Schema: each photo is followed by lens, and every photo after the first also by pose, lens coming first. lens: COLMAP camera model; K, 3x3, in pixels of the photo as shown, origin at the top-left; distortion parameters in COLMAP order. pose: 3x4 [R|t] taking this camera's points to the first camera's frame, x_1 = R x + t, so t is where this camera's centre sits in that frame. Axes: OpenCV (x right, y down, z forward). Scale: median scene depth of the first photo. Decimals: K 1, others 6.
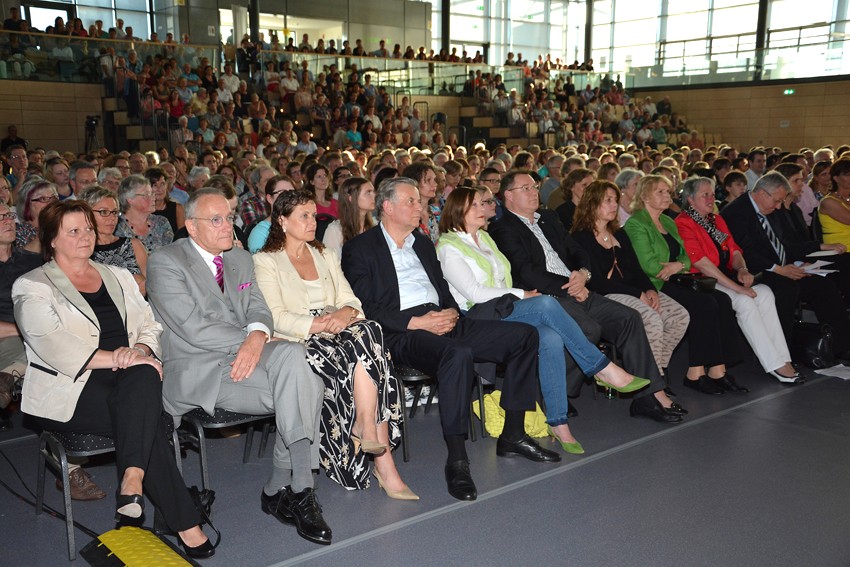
lens RADIAL K [[879.3, 0, 425.0], [0, 879.3, 283.5], [0, 0, 1]] dist [-0.064914, 0.386585]
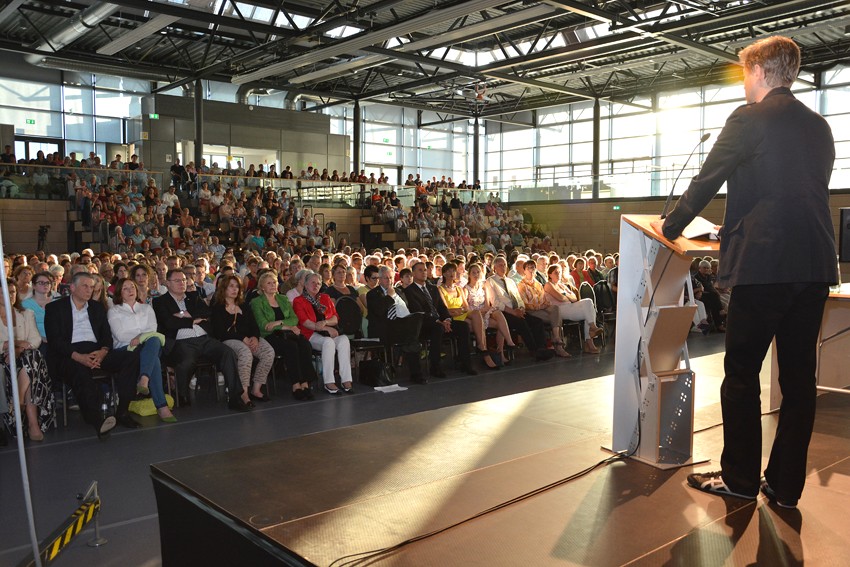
lens RADIAL K [[762.6, 0, 425.0], [0, 762.6, 283.5], [0, 0, 1]] dist [-0.077971, 0.004337]
pose [[0.999600, 0.002171, 0.028210, 0.100627], [0.000861, 0.994254, -0.107044, 0.011240], [-0.028281, 0.107025, 0.993854, -0.079987]]
